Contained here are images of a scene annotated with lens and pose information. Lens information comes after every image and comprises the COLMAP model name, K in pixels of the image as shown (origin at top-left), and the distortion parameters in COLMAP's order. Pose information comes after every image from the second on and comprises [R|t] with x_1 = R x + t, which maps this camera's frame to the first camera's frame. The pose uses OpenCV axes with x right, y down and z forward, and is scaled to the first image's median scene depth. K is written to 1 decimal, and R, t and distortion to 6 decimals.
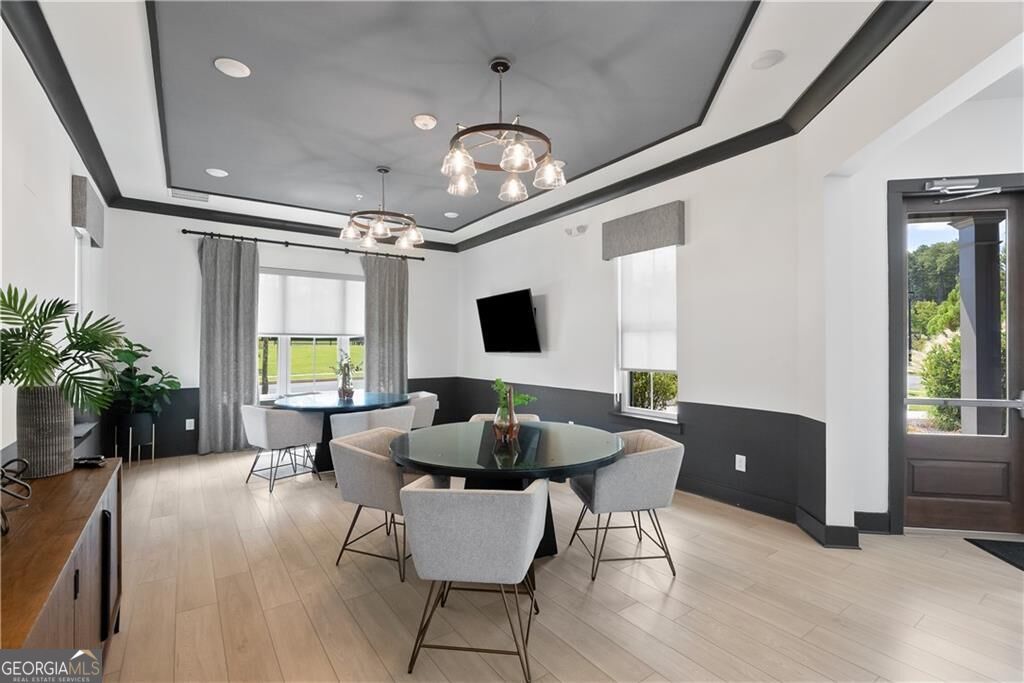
lens RADIAL K [[465.9, 0, 507.5], [0, 465.9, 342.2], [0, 0, 1]] dist [-0.007511, 0.002262]
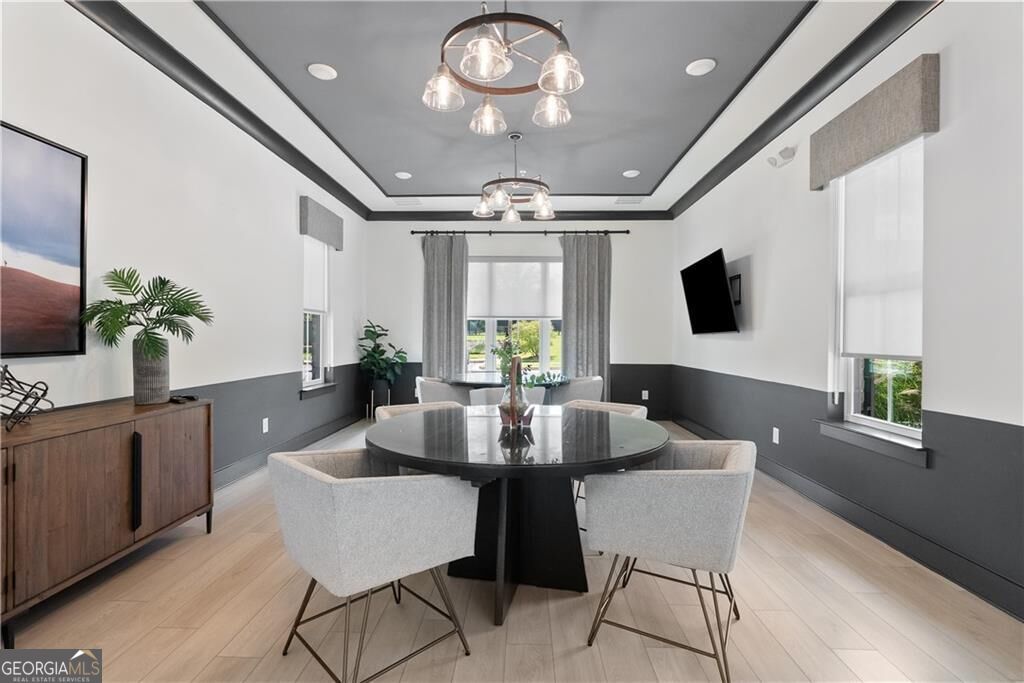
lens RADIAL K [[465.9, 0, 510.3], [0, 465.9, 340.6], [0, 0, 1]] dist [-0.007511, 0.002262]
pose [[0.796464, 0.007507, -0.604639, 0.238791], [-0.000086, 0.999924, 0.012302, 0.027353], [0.604686, -0.009747, 0.796405, 0.186817]]
